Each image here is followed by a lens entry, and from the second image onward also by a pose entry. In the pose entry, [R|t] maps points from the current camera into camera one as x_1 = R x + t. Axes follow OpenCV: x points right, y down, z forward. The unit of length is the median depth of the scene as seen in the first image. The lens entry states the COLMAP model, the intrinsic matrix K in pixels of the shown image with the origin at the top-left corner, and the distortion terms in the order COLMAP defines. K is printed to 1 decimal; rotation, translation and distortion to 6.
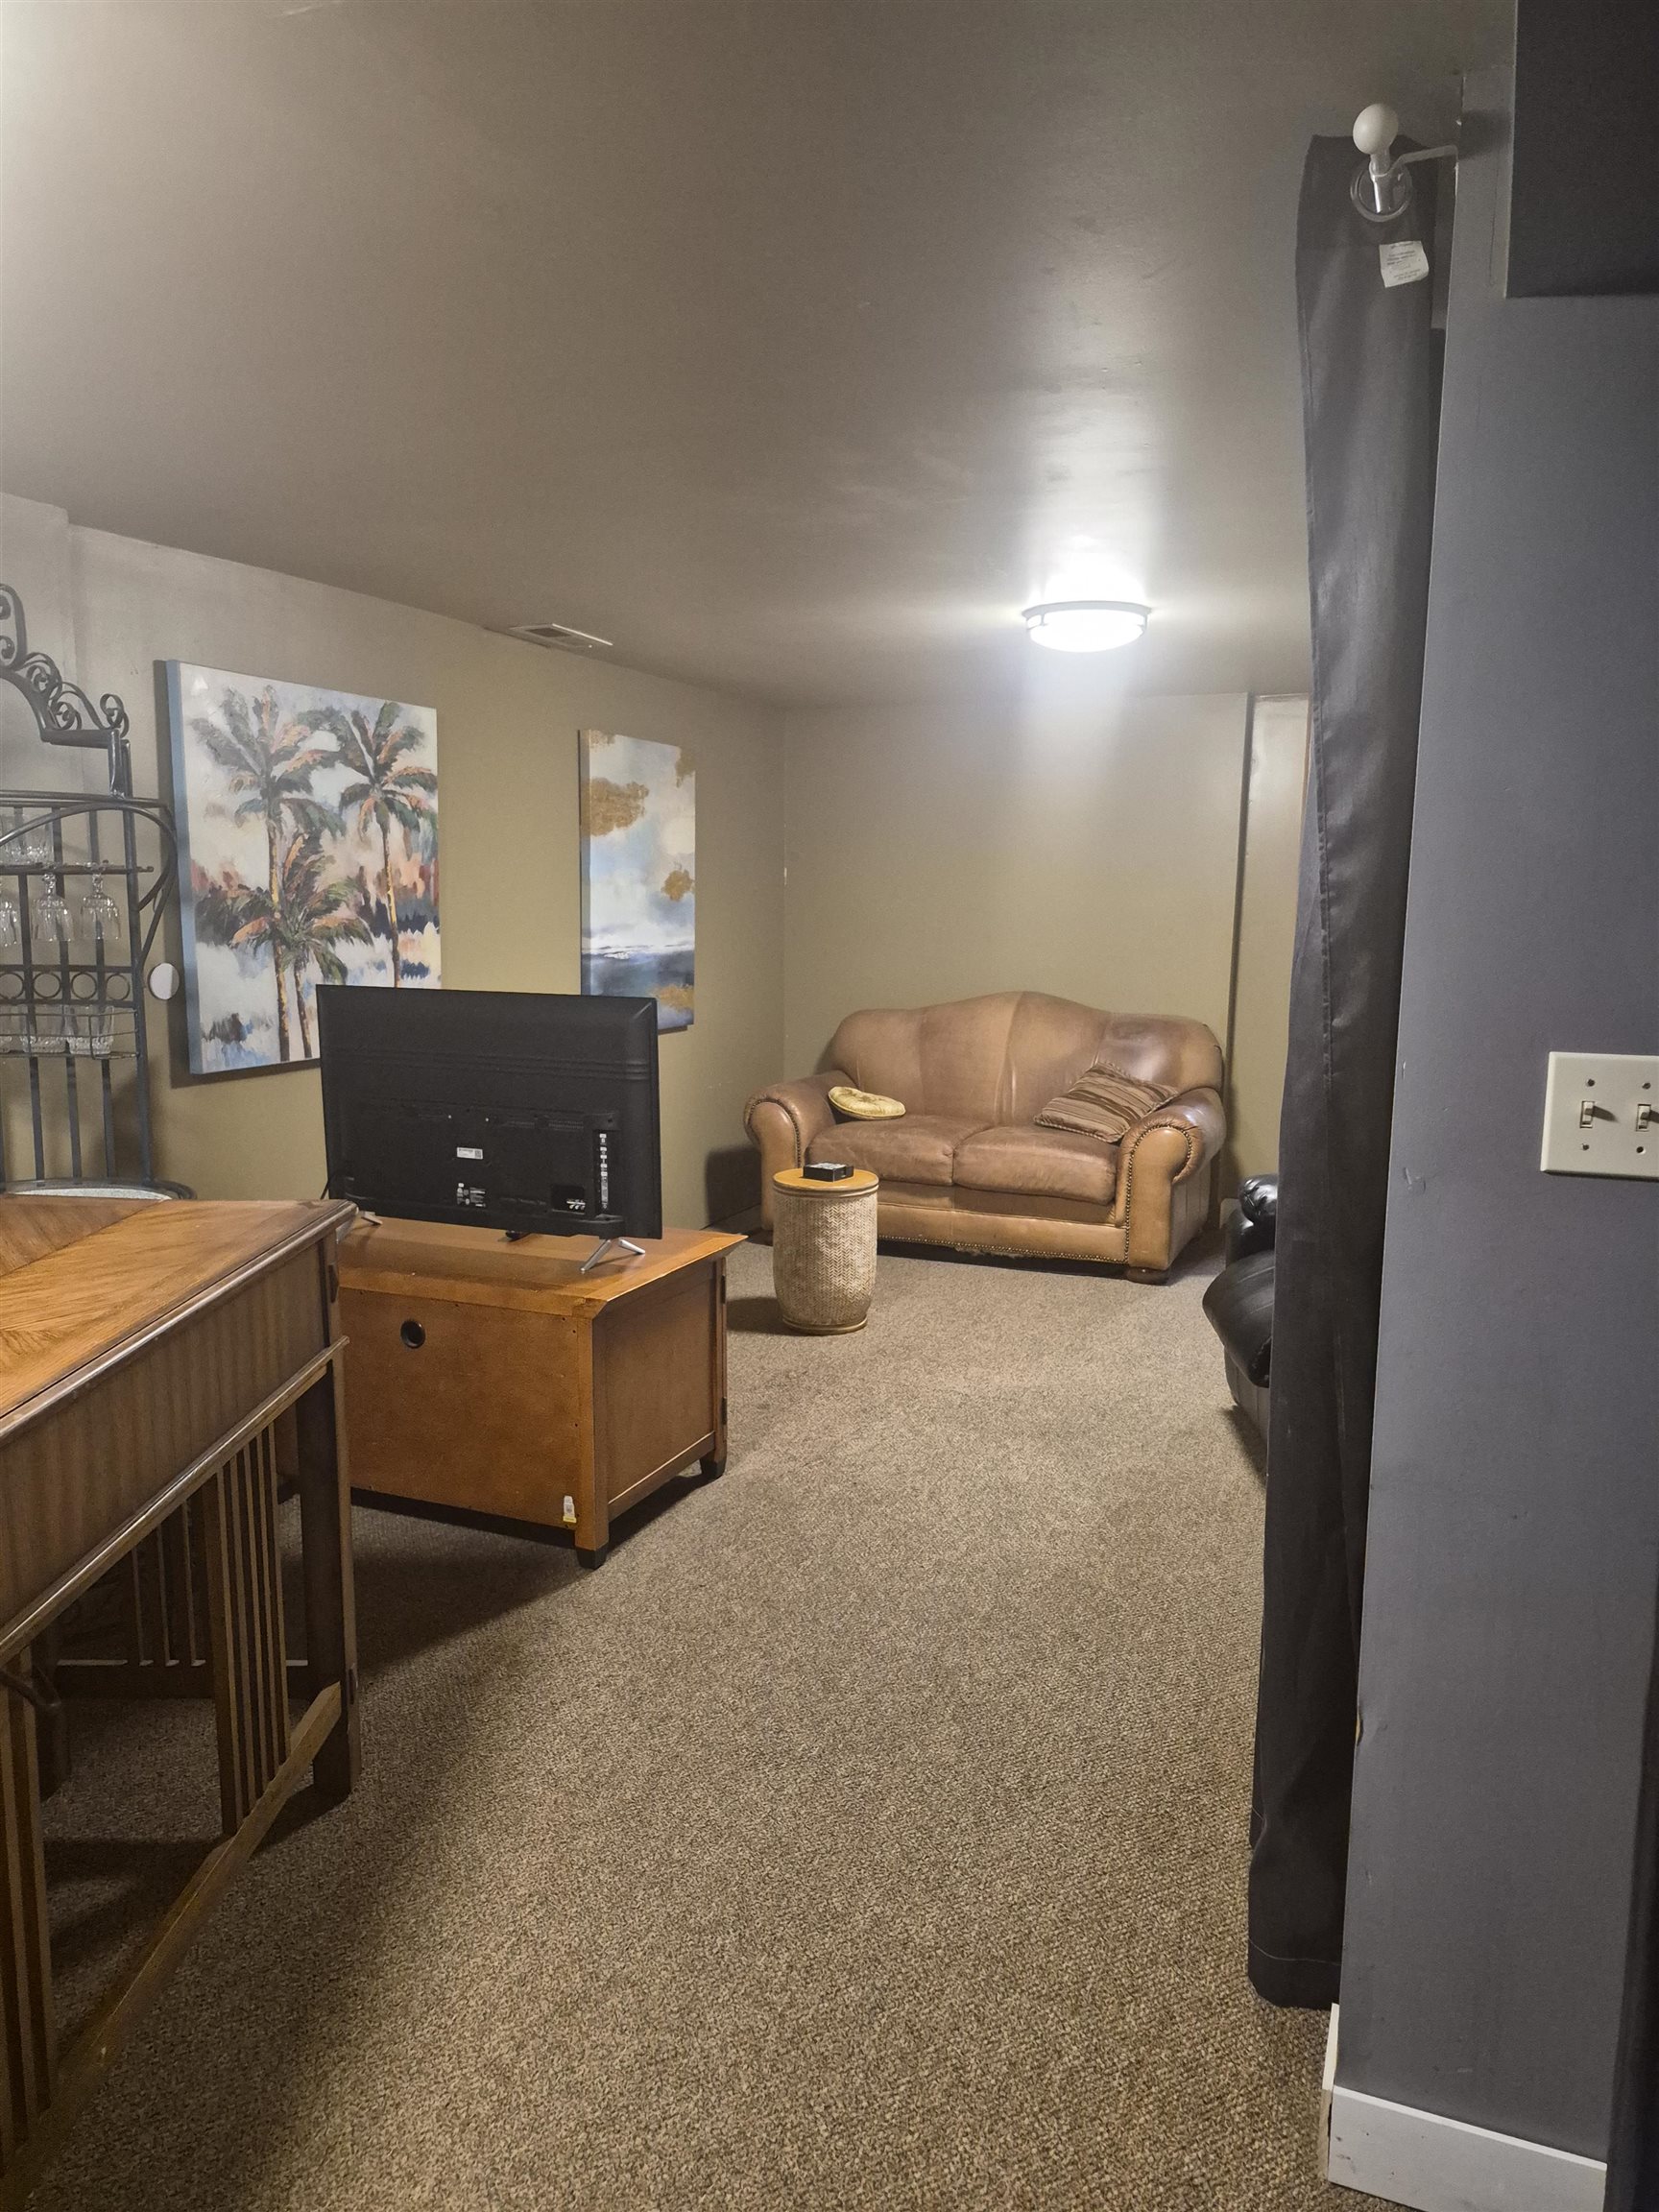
lens RADIAL K [[1537.6, 0, 838.6], [0, 1537.6, 1108.1], [0, 0, 1]] dist [0.024845, -0.006302]
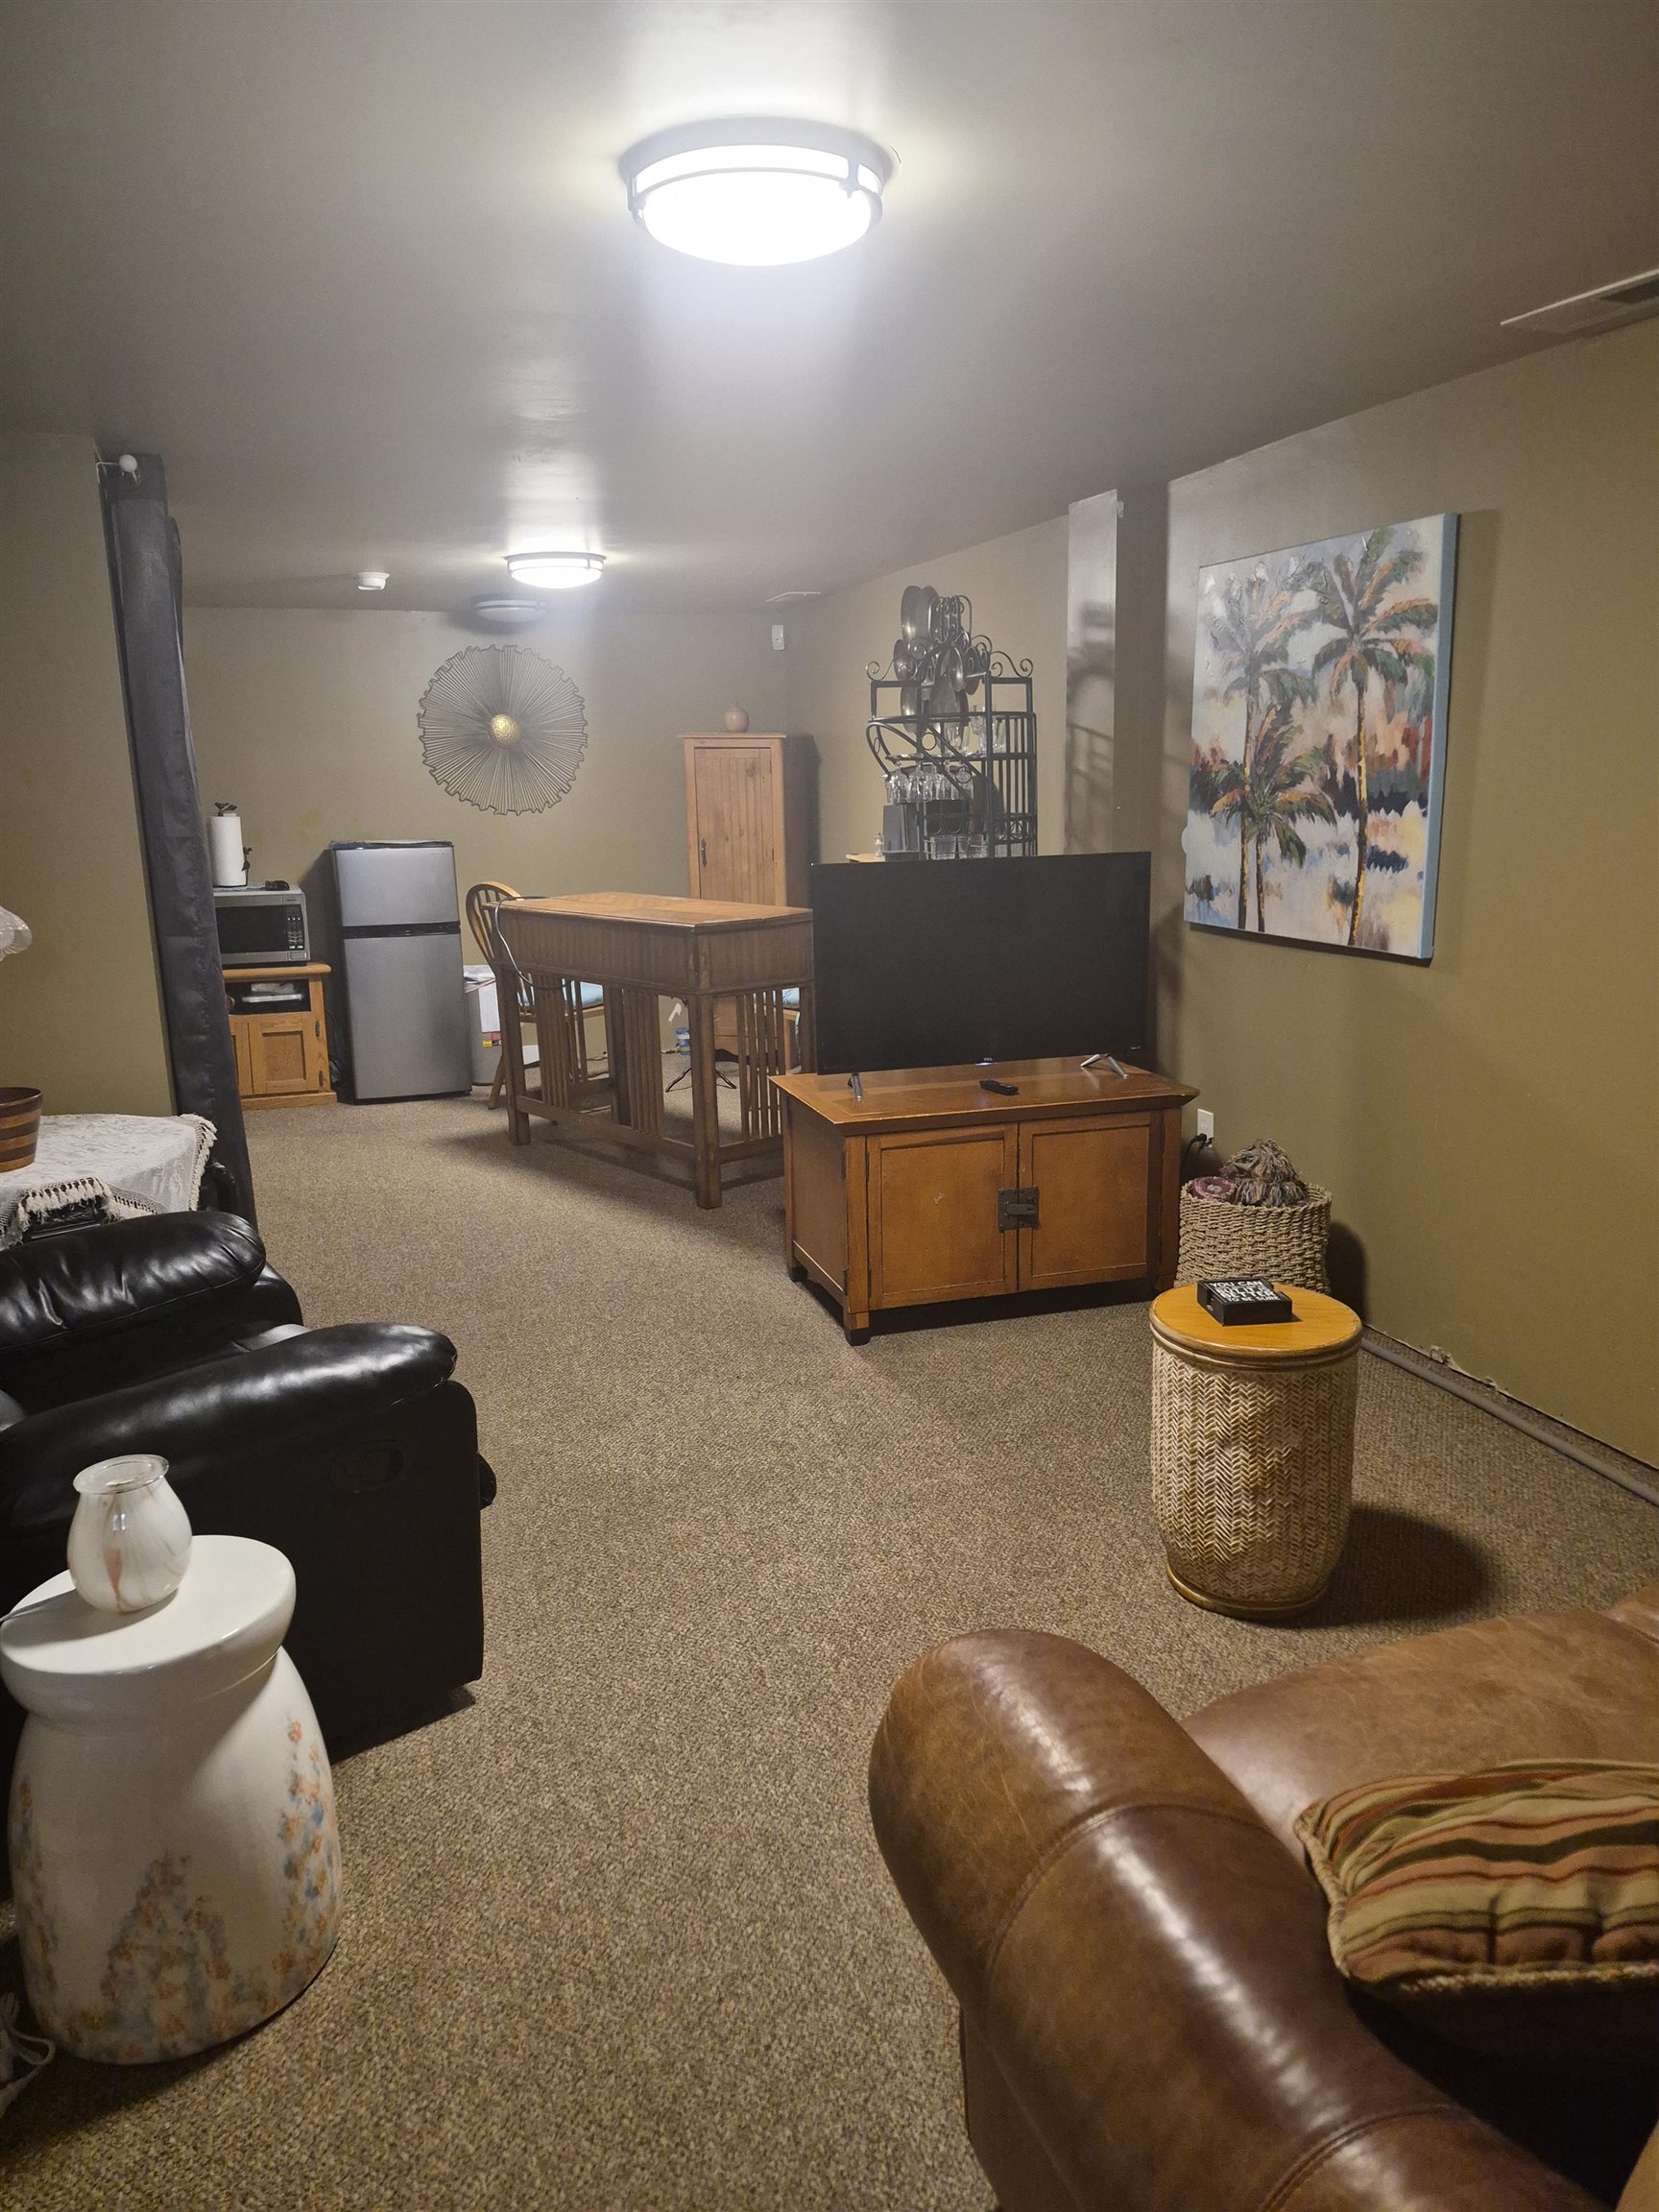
lens RADIAL K [[1537.6, 0, 840.0], [0, 1537.6, 1106.2], [0, 0, 1]] dist [0.024845, -0.006302]
pose [[-0.748379, 0.139727, -0.648387, 0.522731], [-0.089600, 0.947301, 0.307560, -0.206521], [0.657192, 0.288266, -0.696420, 1.528515]]
